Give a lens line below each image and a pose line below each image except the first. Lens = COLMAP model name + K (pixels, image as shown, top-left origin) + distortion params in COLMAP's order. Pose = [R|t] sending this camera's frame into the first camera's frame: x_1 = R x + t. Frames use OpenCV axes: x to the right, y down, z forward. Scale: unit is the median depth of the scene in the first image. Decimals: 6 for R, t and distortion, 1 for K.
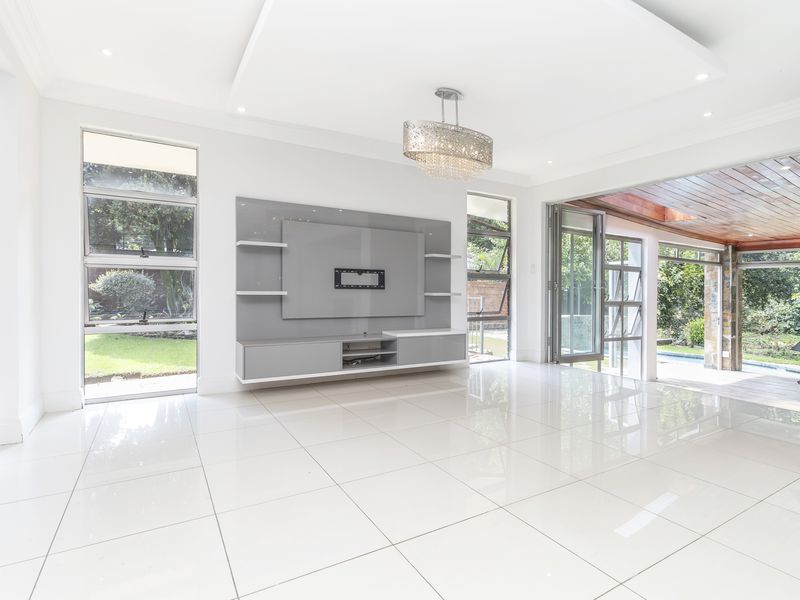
lens RADIAL K [[413.0, 0, 400.0], [0, 413.0, 300.0], [0, 0, 1]] dist [0.000088, 0.000518]
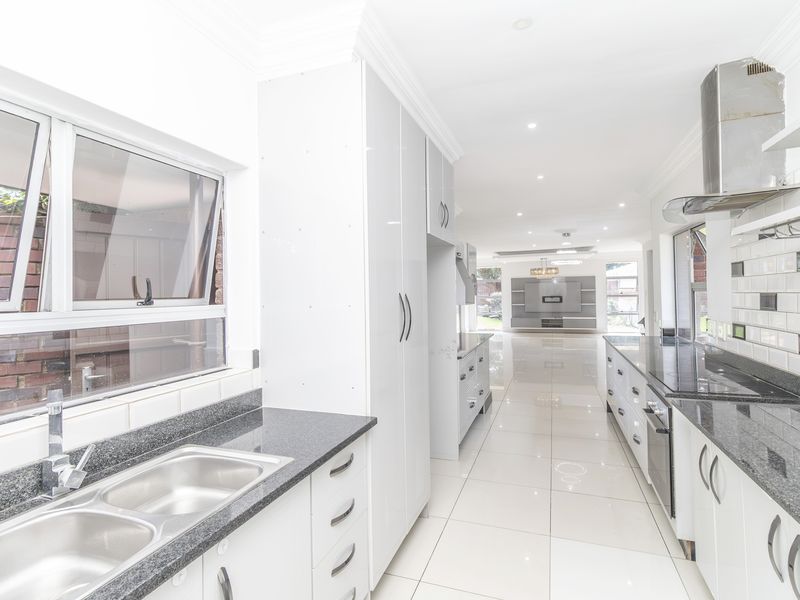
lens RADIAL K [[418.0, 0, 402.0], [0, 418.0, 288.6], [0, 0, 1]] dist [-0.000124, 0.000008]
pose [[0.639231, -0.021040, -0.768727, 1.579307], [0.009320, 0.999764, -0.019613, -0.082295], [0.768958, 0.005373, 0.639277, -1.839257]]
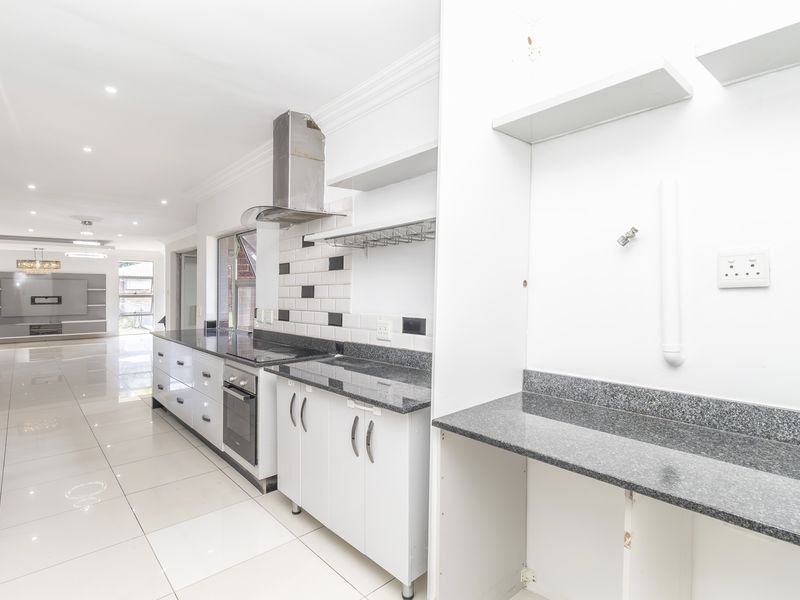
lens RADIAL K [[413.0, 0, 400.0], [0, 413.0, 300.0], [0, 0, 1]] dist [0.000088, 0.000518]
pose [[0.980671, -0.004314, 0.195616, 1.520897], [0.002571, 0.999955, 0.009162, -0.070387], [-0.195646, -0.008482, 0.980638, -1.879723]]
